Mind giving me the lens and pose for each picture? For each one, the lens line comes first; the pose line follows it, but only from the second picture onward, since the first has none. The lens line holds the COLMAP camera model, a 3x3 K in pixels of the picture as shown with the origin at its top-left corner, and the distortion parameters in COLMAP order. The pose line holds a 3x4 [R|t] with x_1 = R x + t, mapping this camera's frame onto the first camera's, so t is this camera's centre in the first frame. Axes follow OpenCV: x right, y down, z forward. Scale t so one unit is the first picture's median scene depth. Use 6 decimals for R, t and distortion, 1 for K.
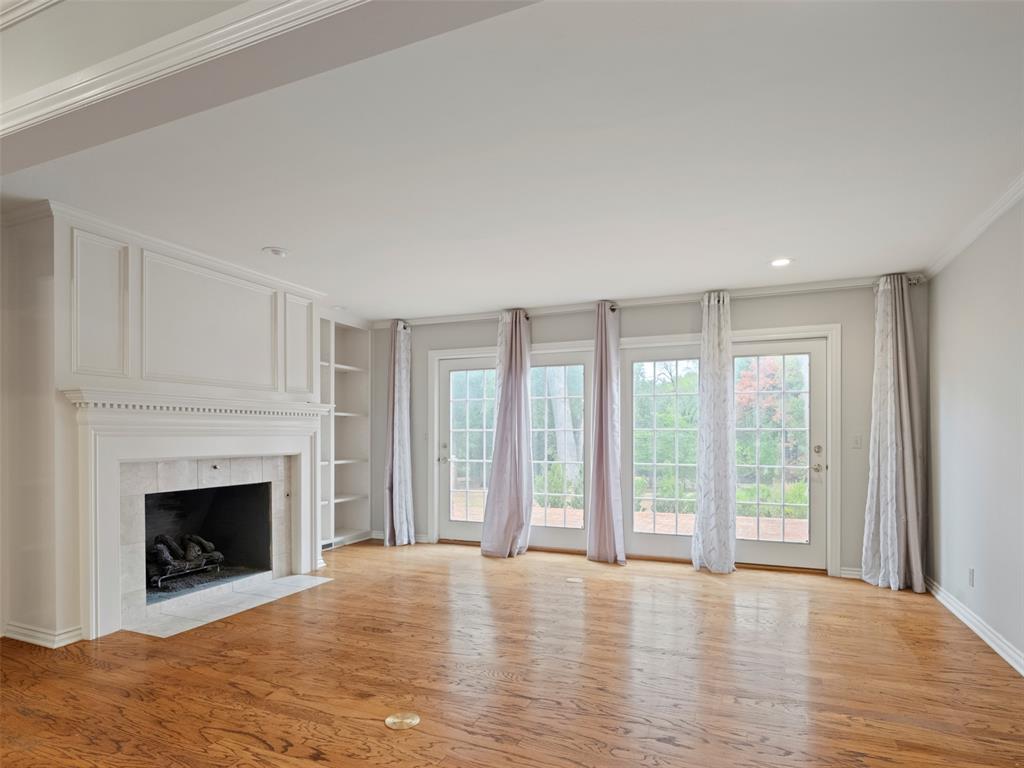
lens RADIAL K [[581.6, 0, 508.2], [0, 581.6, 429.1], [0, 0, 1]] dist [-0.005894, -0.001891]
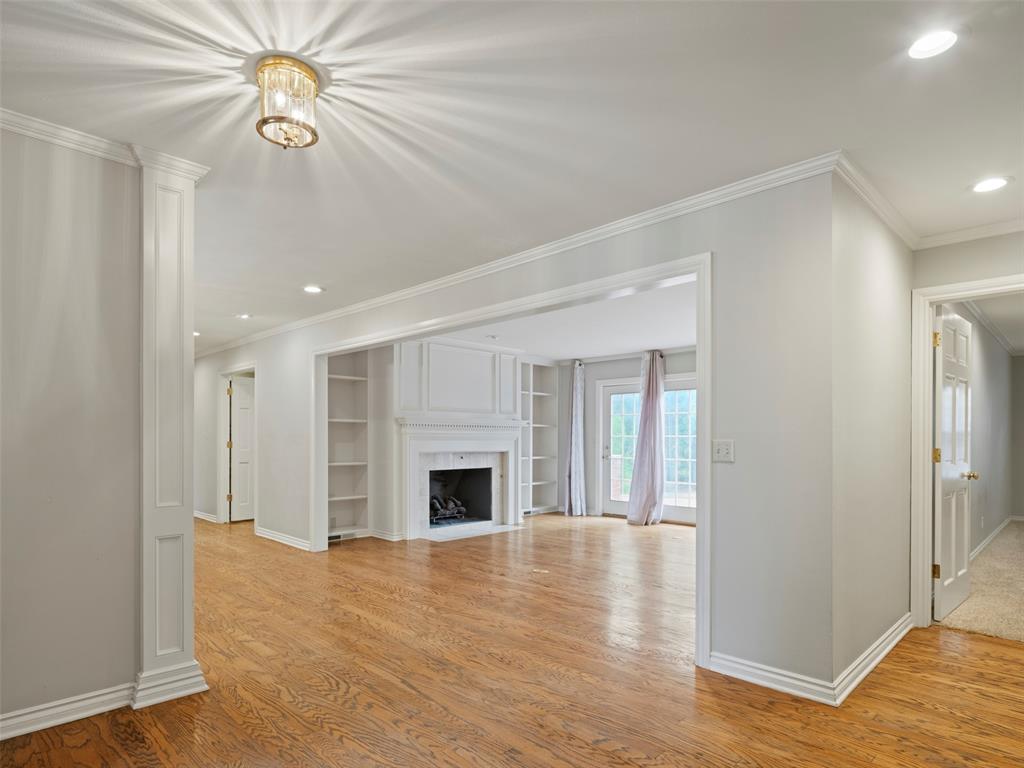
lens RADIAL K [[583.2, 0, 510.5], [0, 583.2, 396.3], [0, 0, 1]] dist [-0.006148, -0.001205]
pose [[0.929958, -0.024225, -0.366867, 0.222006], [0.001173, 0.998017, -0.062930, -0.007292], [0.367664, 0.058092, 0.928143, -0.465098]]
